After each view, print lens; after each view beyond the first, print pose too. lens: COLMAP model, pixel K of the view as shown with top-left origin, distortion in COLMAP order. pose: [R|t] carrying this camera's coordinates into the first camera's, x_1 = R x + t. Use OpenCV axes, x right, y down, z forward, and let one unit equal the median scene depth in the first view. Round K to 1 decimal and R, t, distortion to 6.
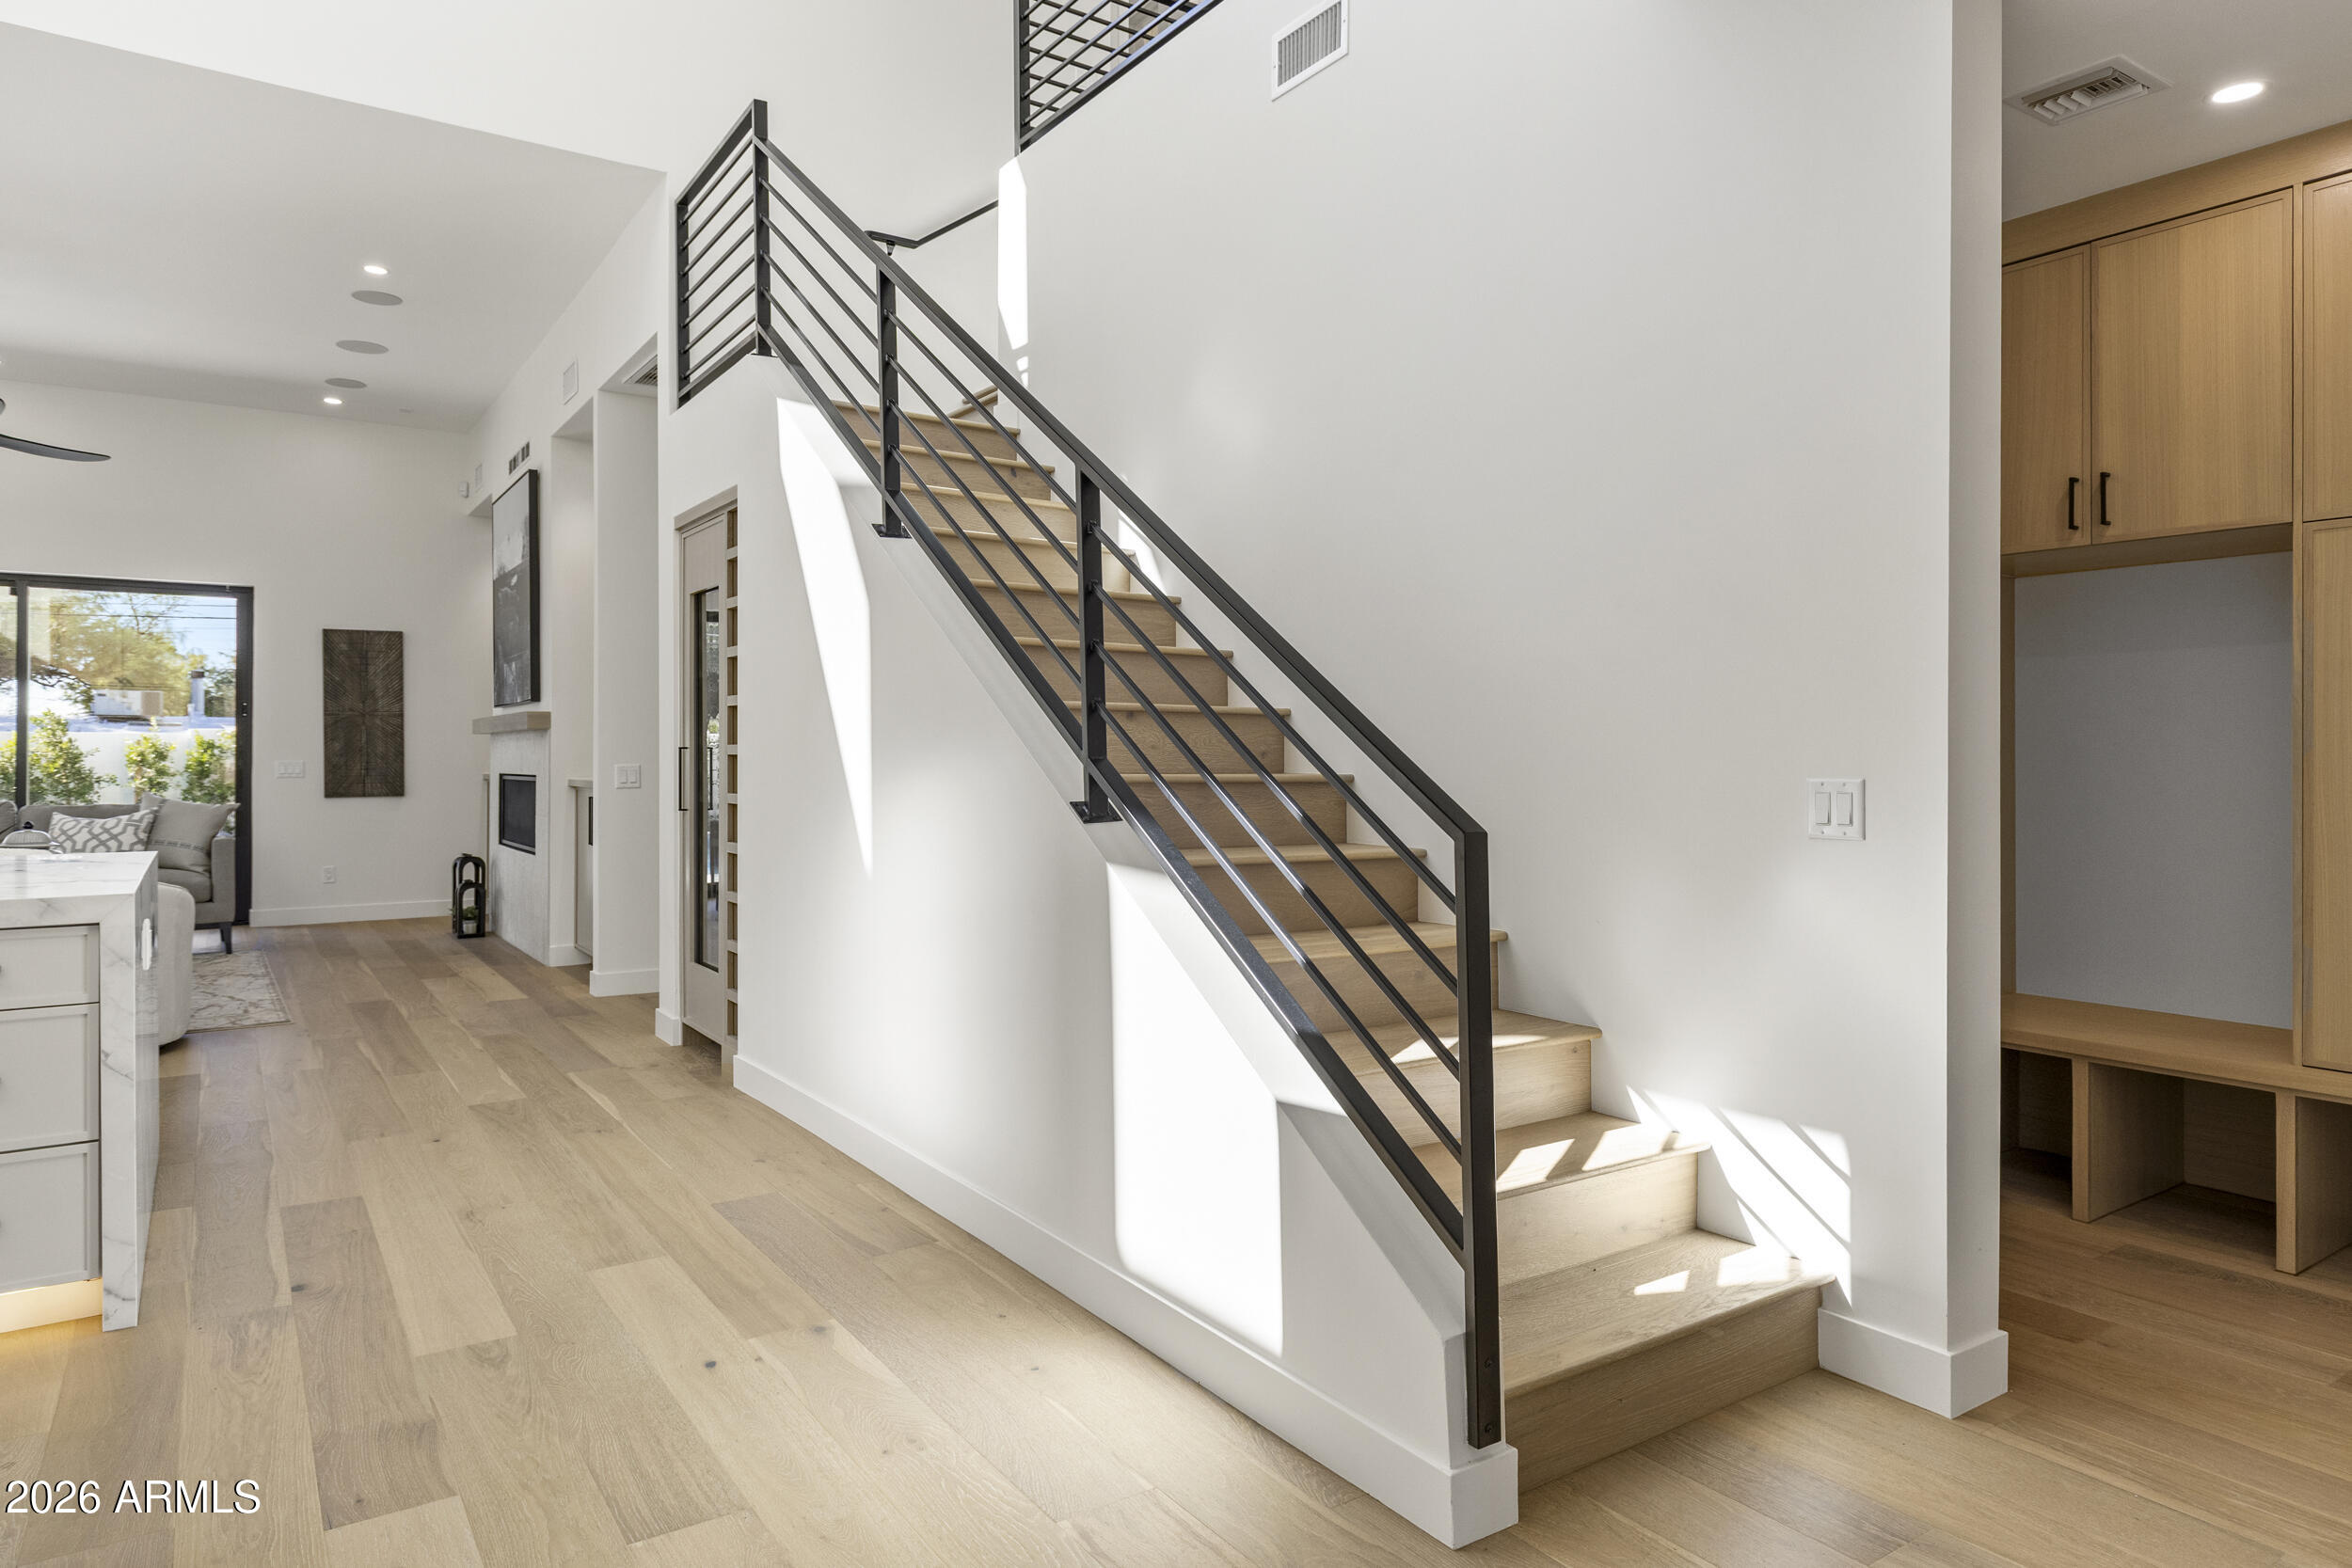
lens RADIAL K [[1421.0, 0, 1175.4], [0, 1421.0, 769.5], [0, 0, 1]] dist [-0.002029, -0.000299]
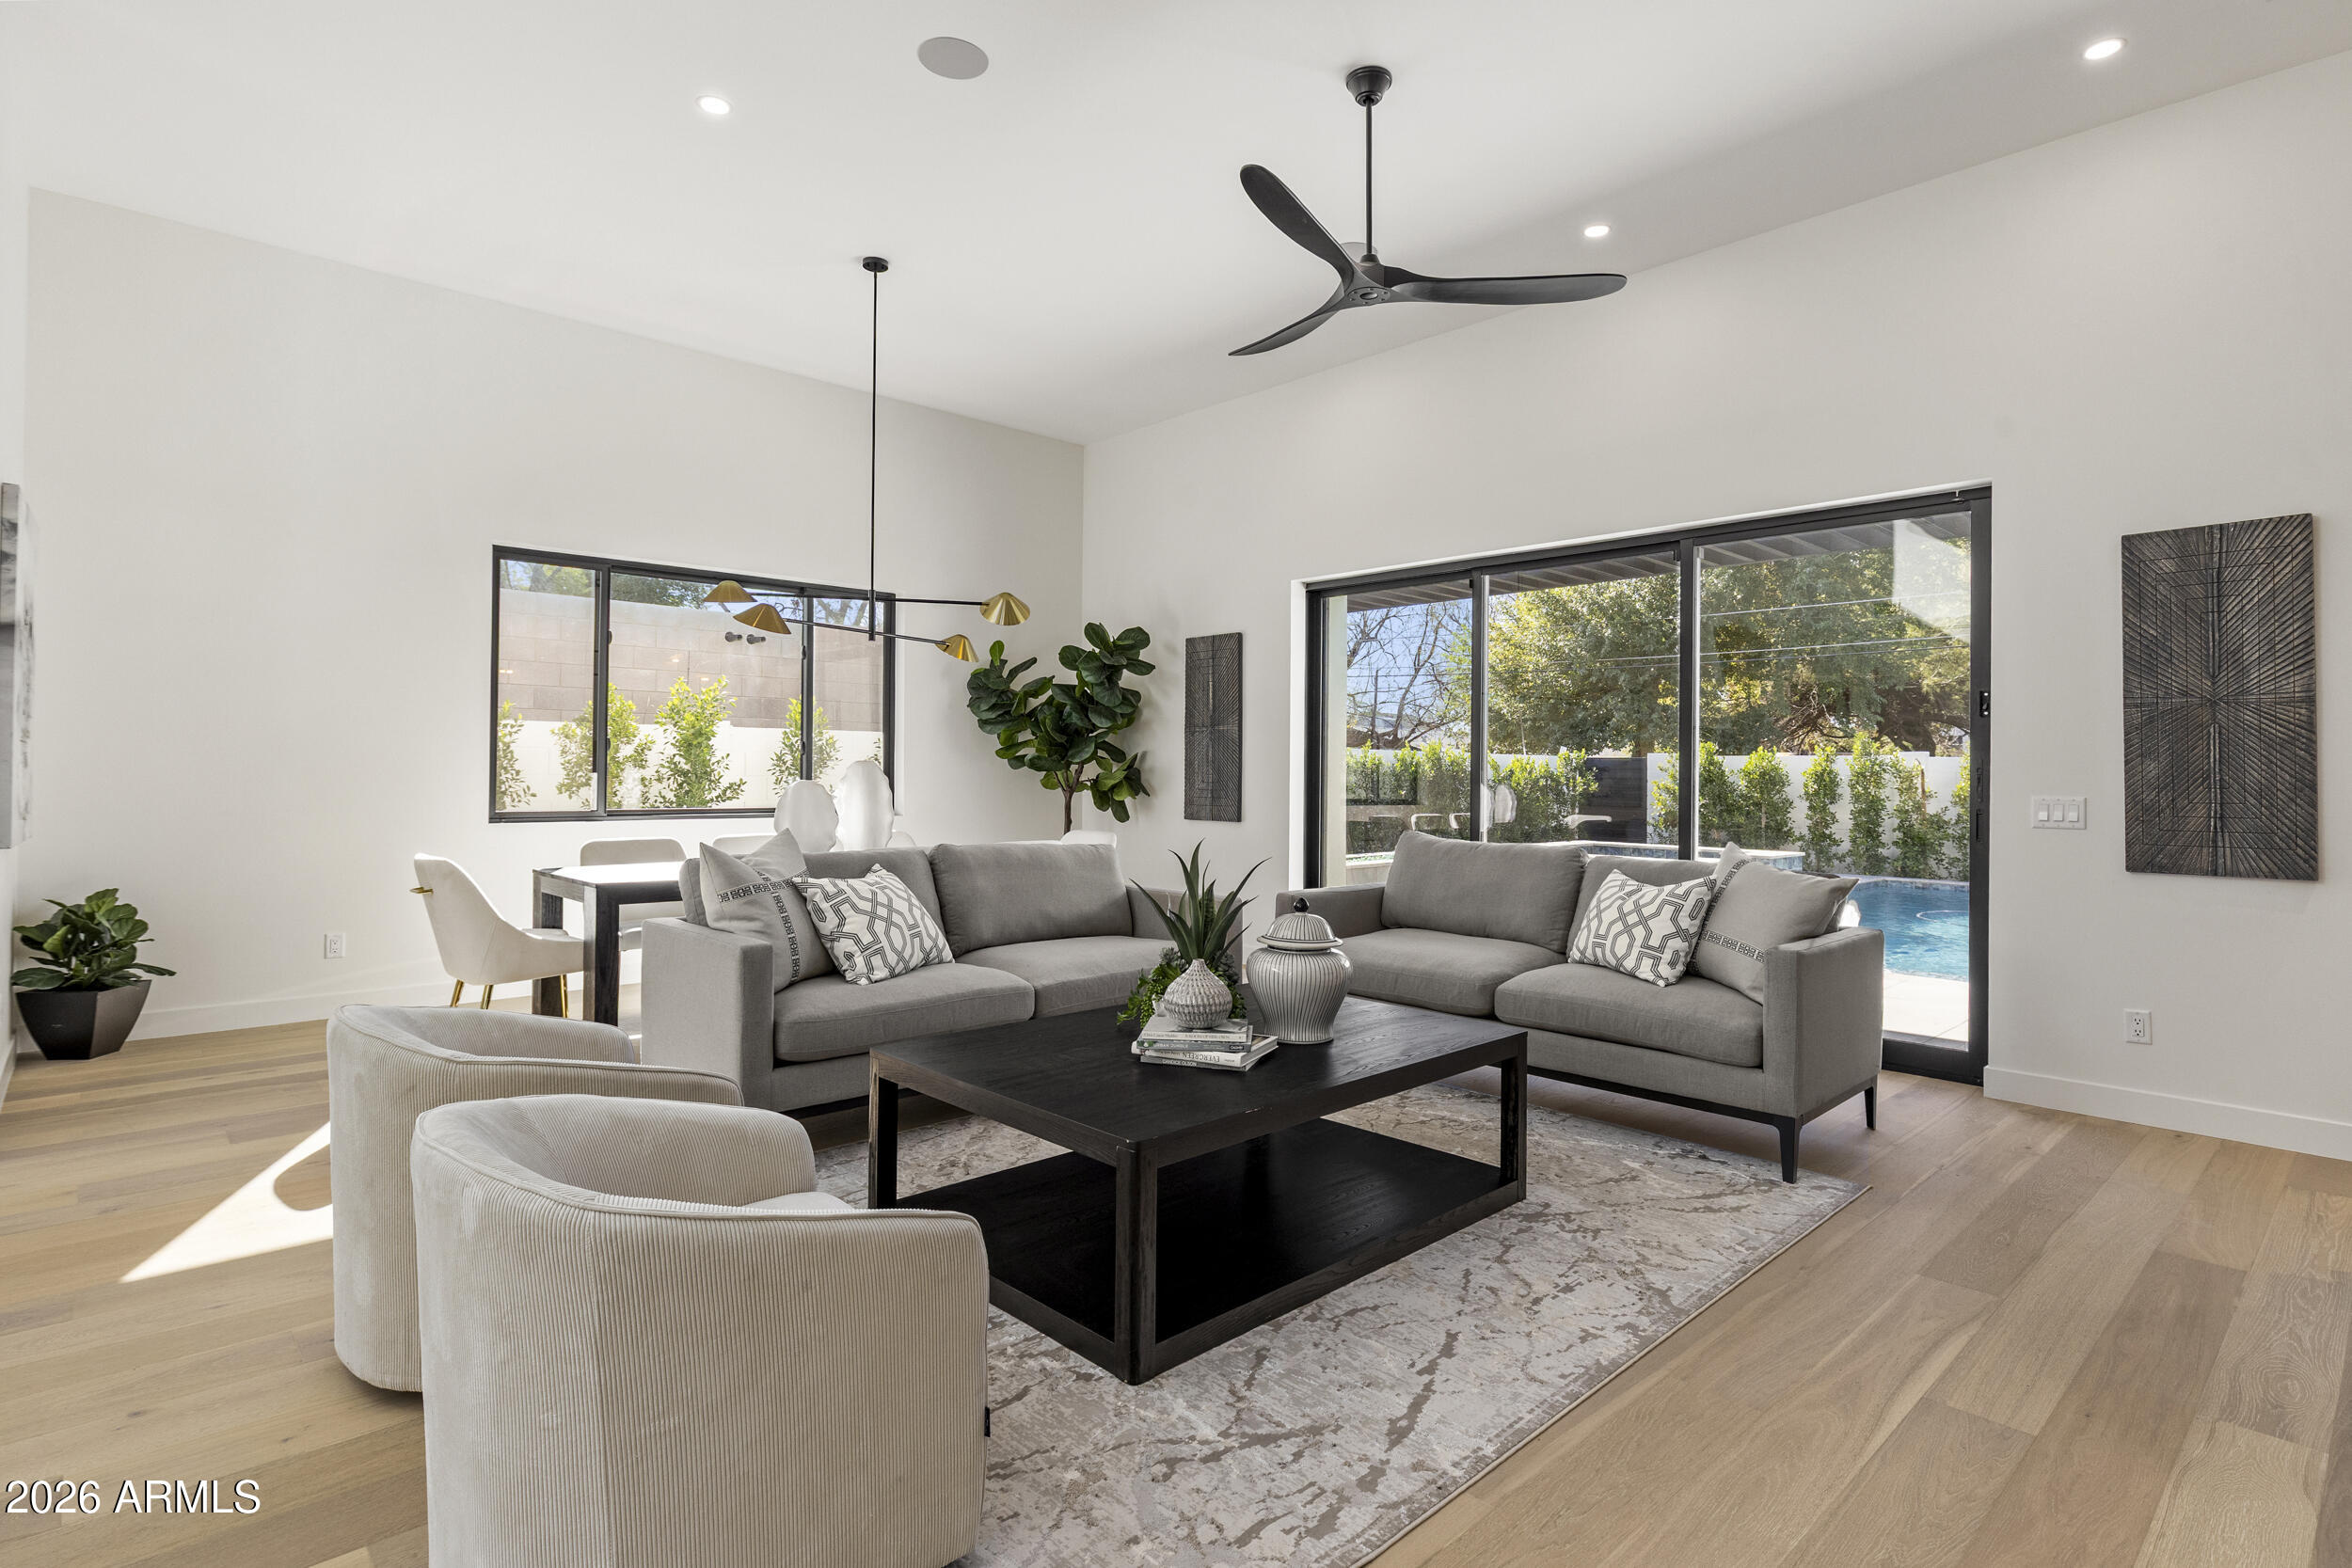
lens RADIAL K [[1186.3, 0, 1174.9], [0, 1186.3, 777.1], [0, 0, 1]] dist [-0.000280, 0.000023]
pose [[0.168378, 0.001722, -0.985721, -0.240266], [-0.018207, 0.999833, -0.001363, -0.006809], [0.985554, 0.018177, 0.168382, 0.594643]]
